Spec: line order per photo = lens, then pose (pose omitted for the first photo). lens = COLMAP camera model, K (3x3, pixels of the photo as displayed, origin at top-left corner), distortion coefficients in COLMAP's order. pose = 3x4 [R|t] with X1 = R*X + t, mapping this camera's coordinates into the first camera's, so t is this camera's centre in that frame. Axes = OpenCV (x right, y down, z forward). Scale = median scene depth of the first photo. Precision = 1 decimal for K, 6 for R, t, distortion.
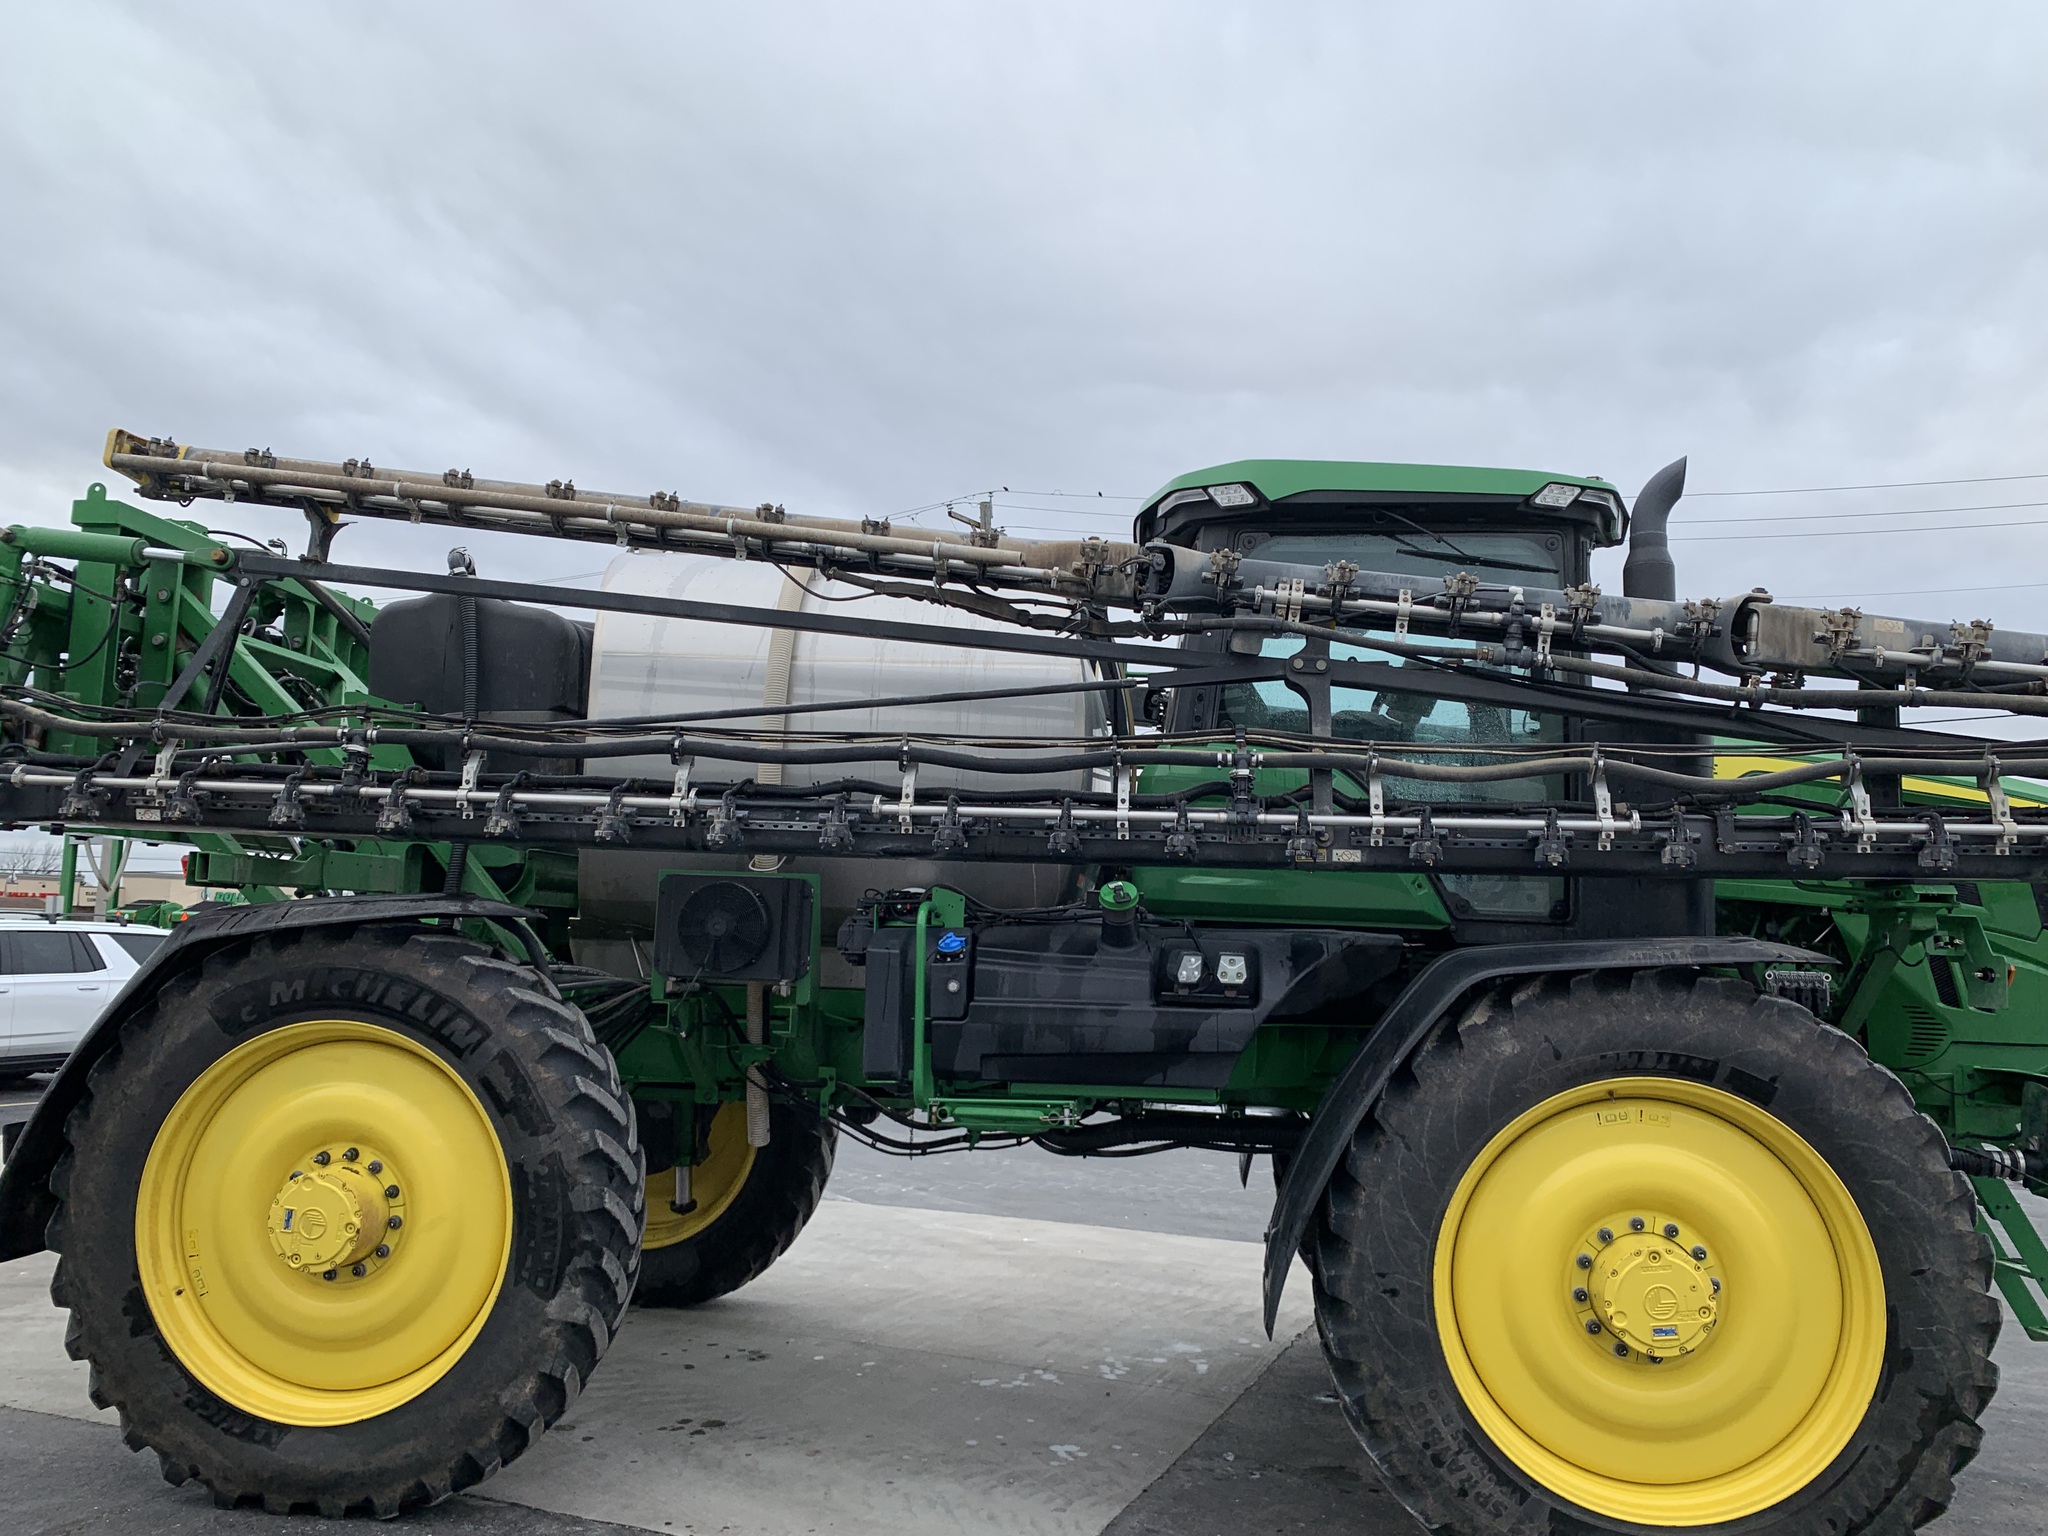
lens RADIAL K [[1558.4, 0, 1024.0], [0, 1558.4, 768.0], [0, 0, 1]] dist [0.111799, -0.221809]
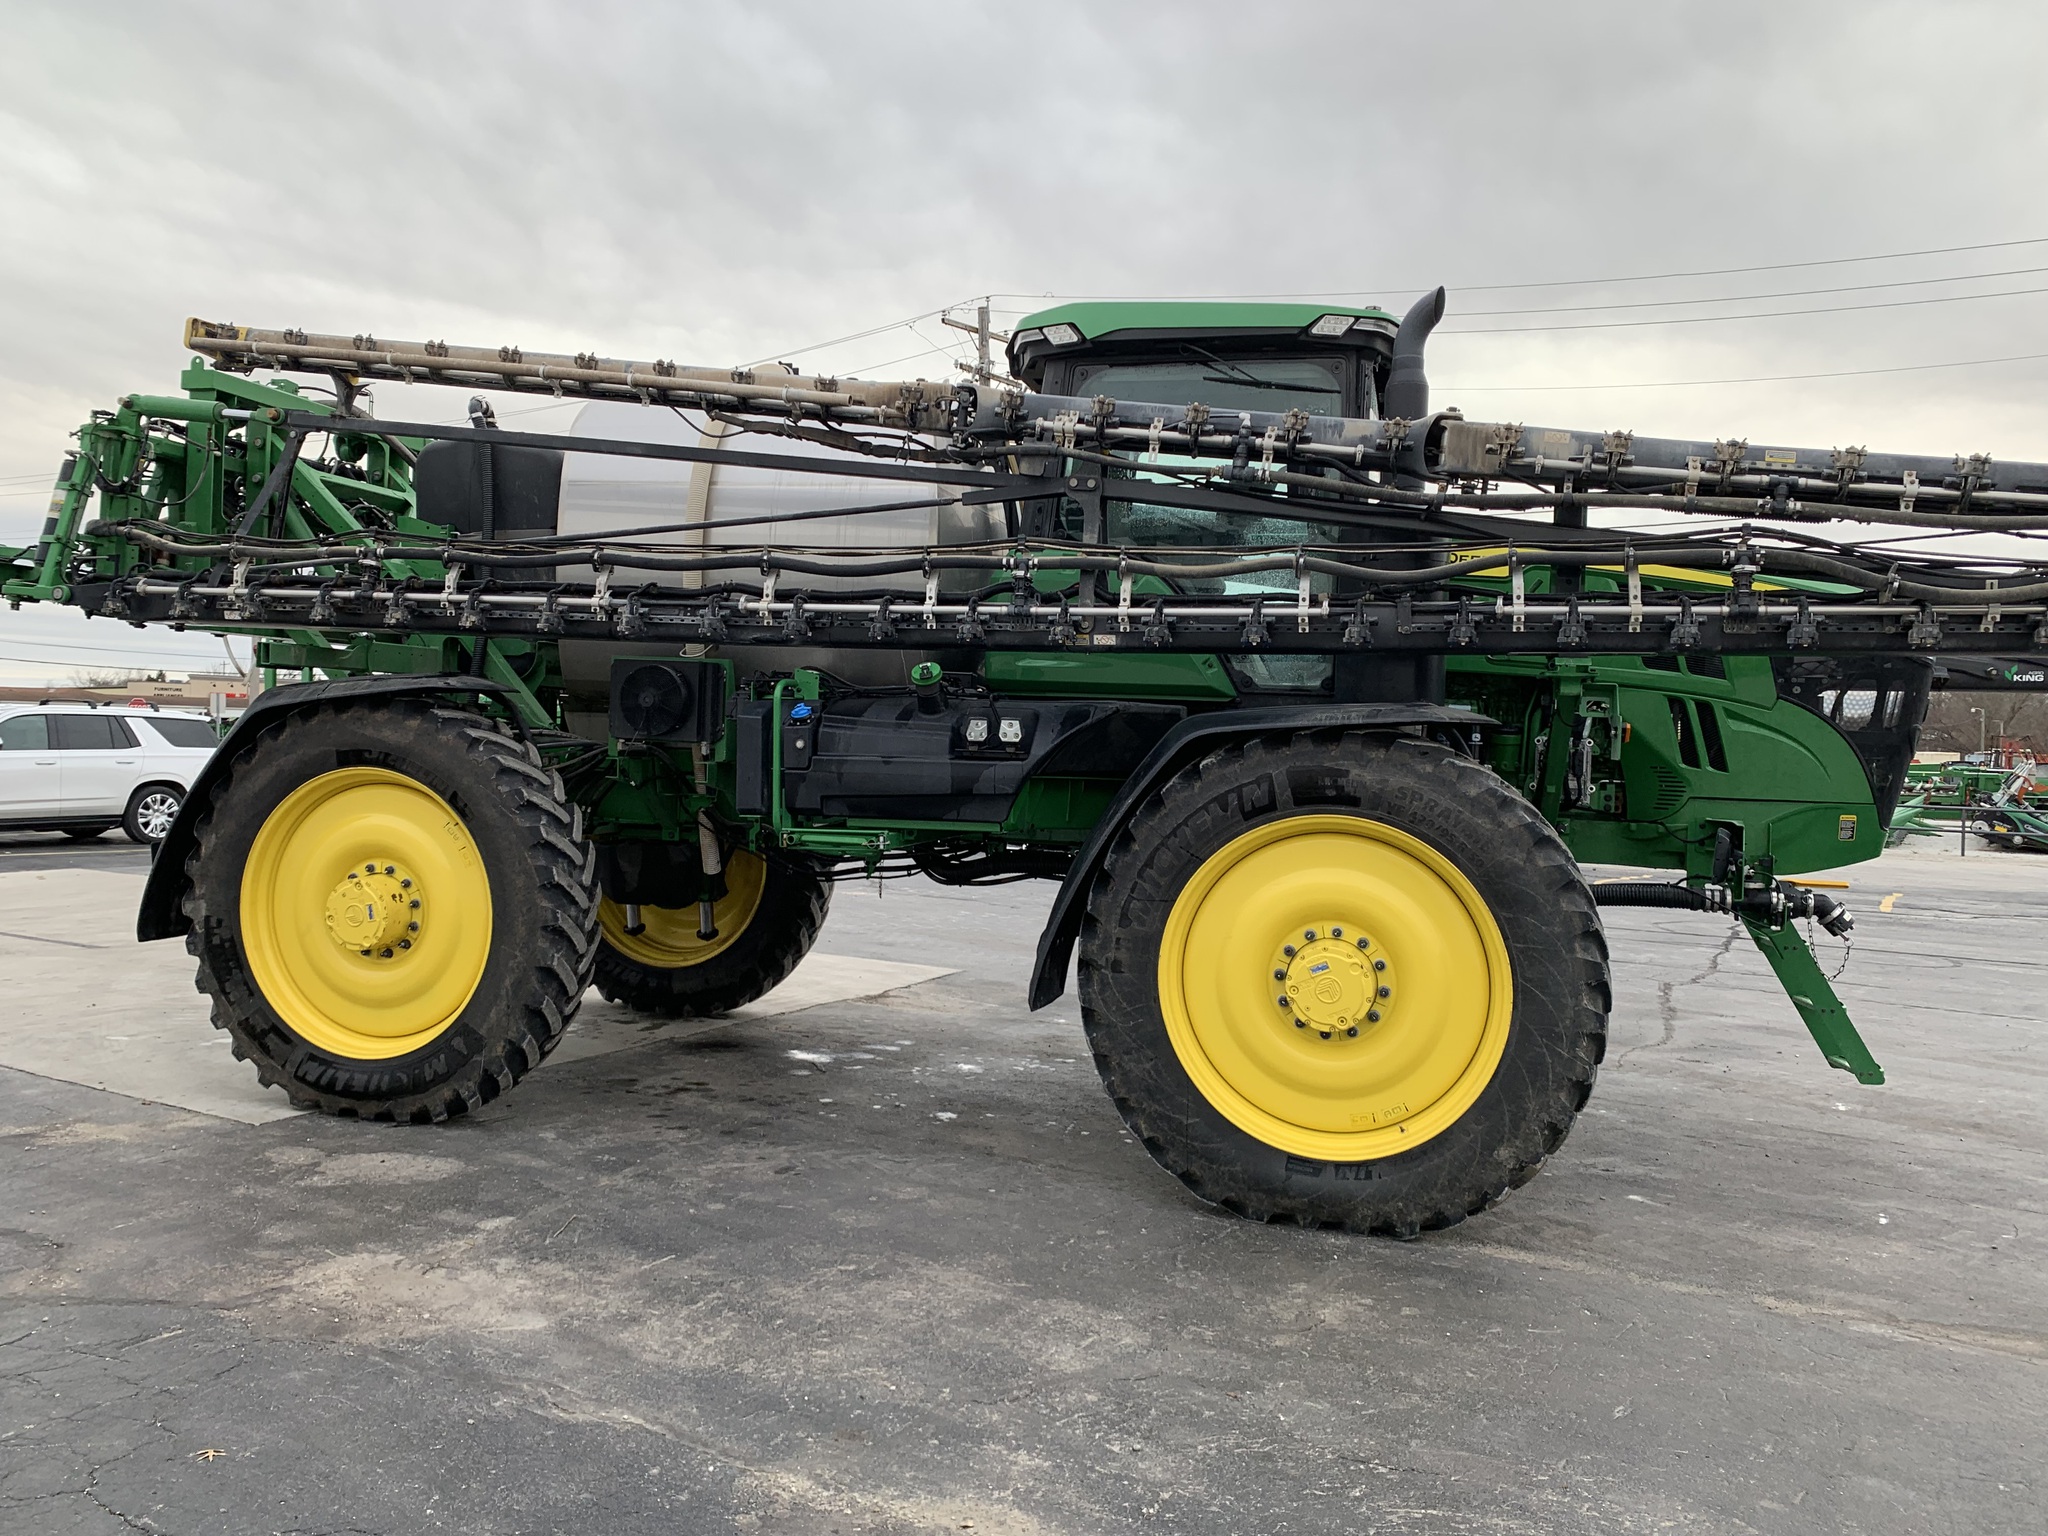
lens RADIAL K [[1574.7, 0, 1024.0], [0, 1574.7, 768.0], [0, 0, 1]] dist [0.109194, -0.240956]
pose [[0.987479, 0.004703, -0.157682, 0.325413], [0.014982, 0.992241, 0.123420, 0.001706], [0.157039, -0.124237, 0.979747, -0.234932]]
